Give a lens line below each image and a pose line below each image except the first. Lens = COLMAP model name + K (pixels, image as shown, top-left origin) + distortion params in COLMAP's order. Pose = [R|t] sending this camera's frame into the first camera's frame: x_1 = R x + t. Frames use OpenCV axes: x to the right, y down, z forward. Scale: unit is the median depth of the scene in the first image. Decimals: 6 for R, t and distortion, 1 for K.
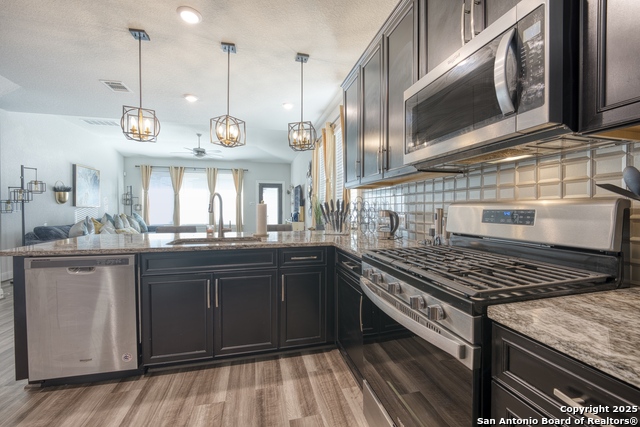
lens RADIAL K [[258.9, 0, 320.2], [0, 258.9, 212.5], [0, 0, 1]] dist [-0.011907, -0.000338]
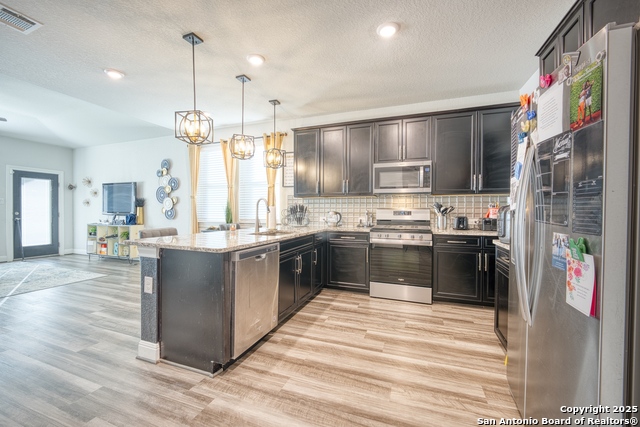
lens RADIAL K [[258.9, 0, 320.2], [0, 258.9, 212.5], [0, 0, 1]] dist [-0.011907, -0.000338]
pose [[0.567106, -0.004055, 0.823635, -0.571745], [0.008446, 0.999964, -0.000893, 0.000870], [-0.823601, 0.007463, 0.567120, 0.002748]]
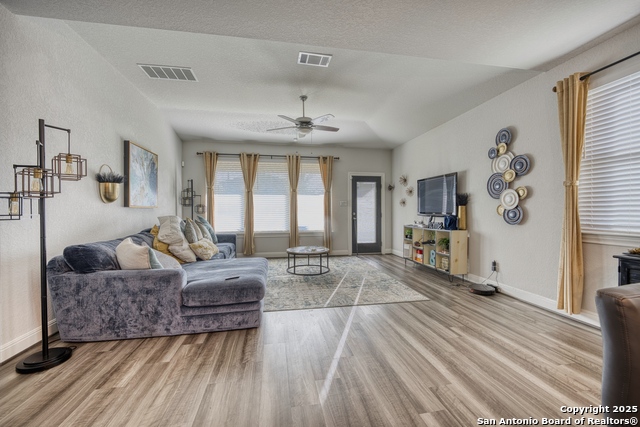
lens RADIAL K [[258.9, 0, 320.2], [0, 258.9, 212.5], [0, 0, 1]] dist [-0.011907, -0.000338]
pose [[0.997683, -0.003857, -0.067925, -0.486524], [0.003322, 0.999963, -0.007991, -0.004217], [0.067954, 0.007747, 0.997658, 0.441434]]
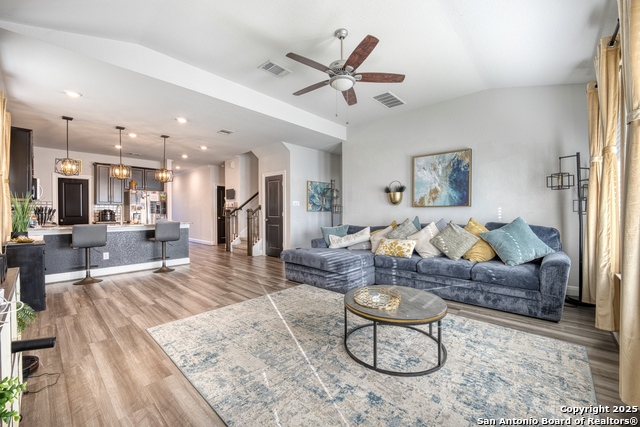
lens RADIAL K [[258.9, 0, 320.2], [0, 258.9, 212.5], [0, 0, 1]] dist [-0.011907, -0.000338]
pose [[-0.835530, 0.005830, -0.549414, -0.266640], [-0.003644, 0.999863, 0.016153, -0.021526], [0.549433, 0.015499, -0.835394, 1.694268]]
